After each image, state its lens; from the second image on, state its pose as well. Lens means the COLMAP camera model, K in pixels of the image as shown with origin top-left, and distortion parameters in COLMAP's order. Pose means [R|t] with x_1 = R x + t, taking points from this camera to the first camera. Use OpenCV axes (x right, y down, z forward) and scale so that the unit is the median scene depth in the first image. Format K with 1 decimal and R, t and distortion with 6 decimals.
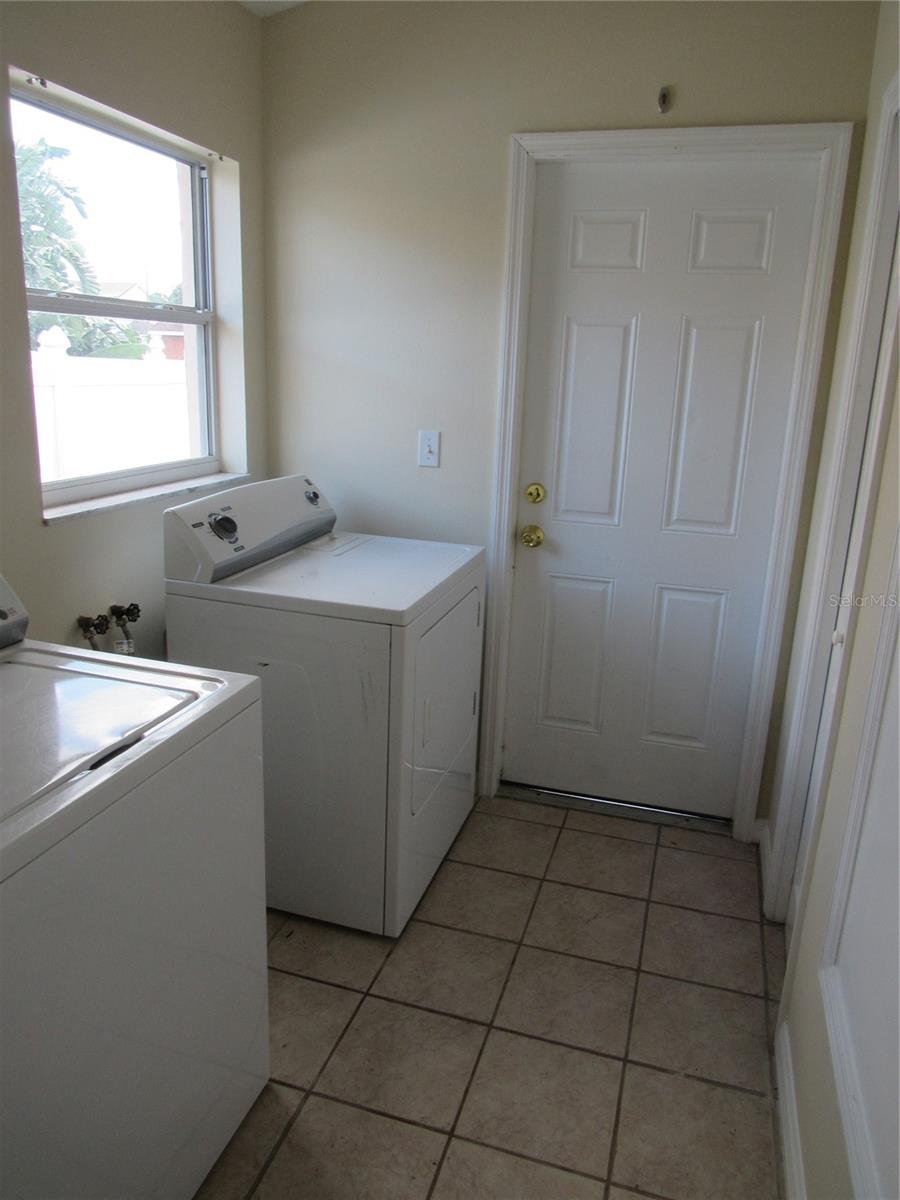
lens RADIAL K [[858.9, 0, 450.0], [0, 858.9, 600.0], [0, 0, 1]] dist [0.004237, -0.069668]
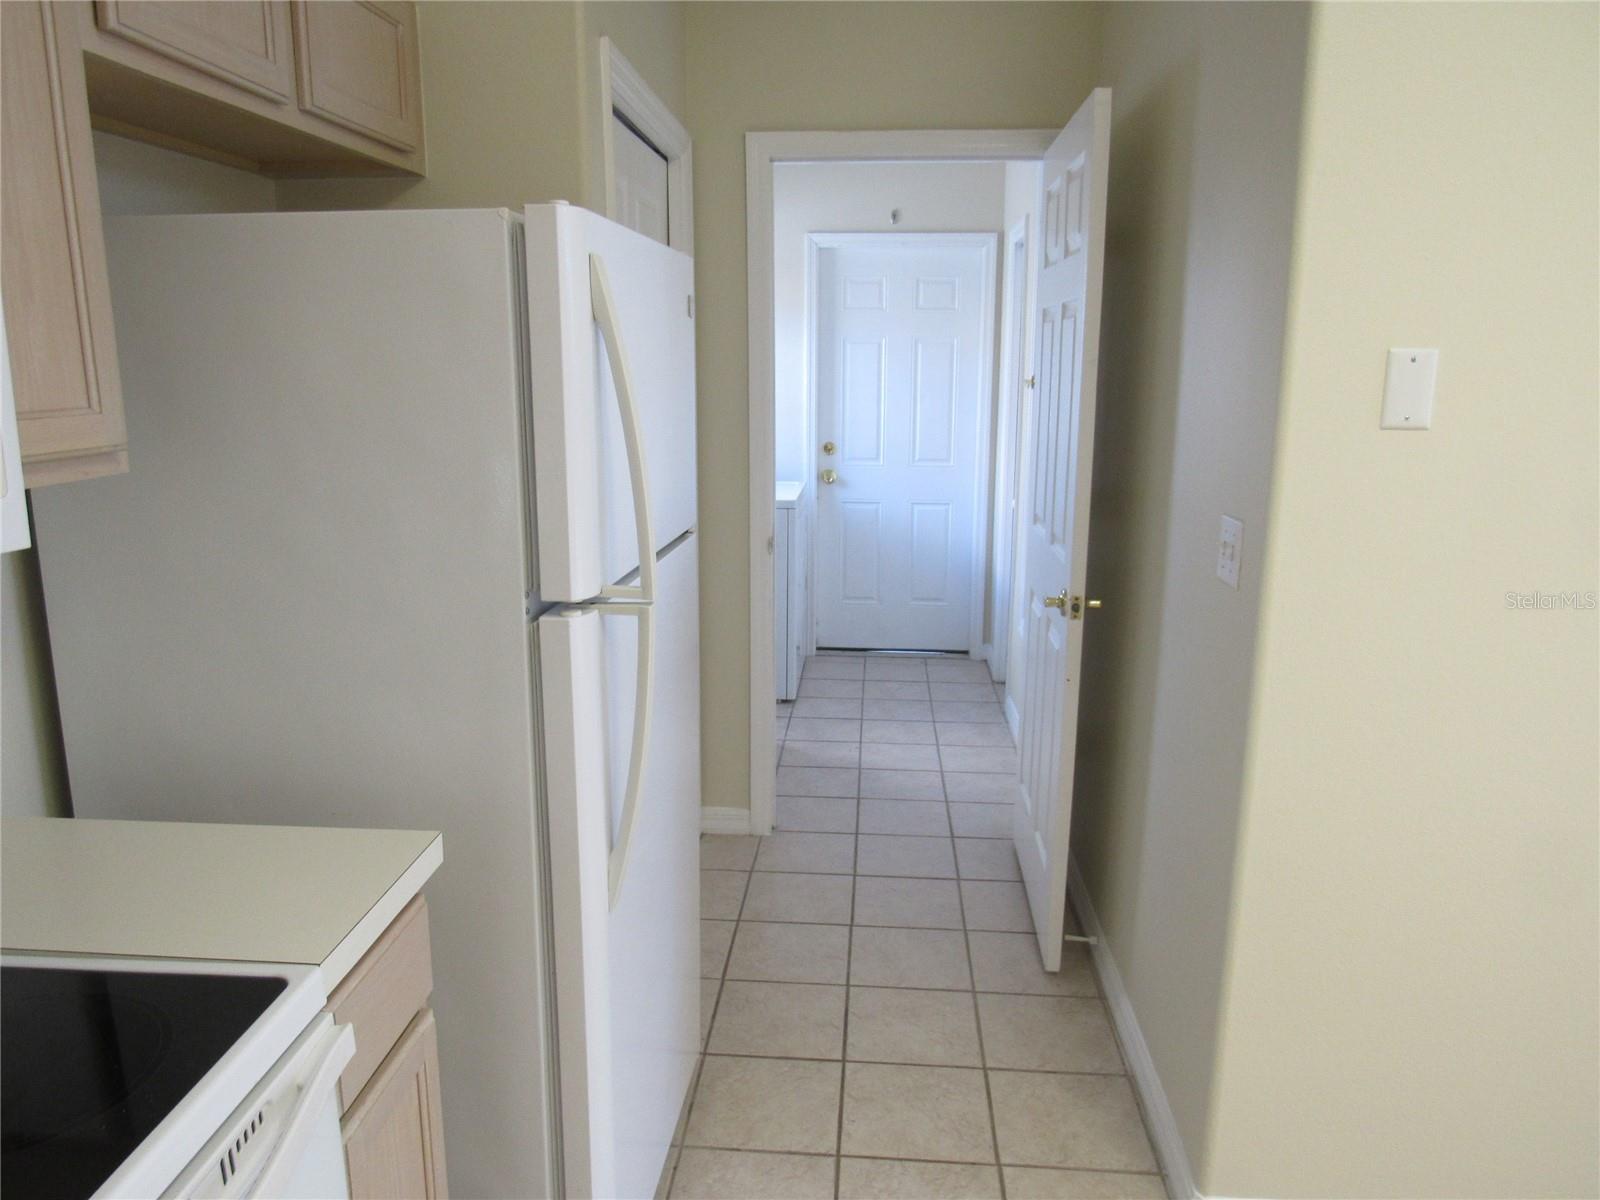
lens RADIAL K [[1136.2, 0, 800.0], [0, 1136.2, 600.0], [0, 0, 1]] dist [-0.024449, -0.002089]
pose [[0.975546, -0.078697, 0.205222, -0.414082], [0.090854, 0.994583, -0.050490, 0.258453], [-0.200137, 0.067901, 0.977412, -1.029085]]
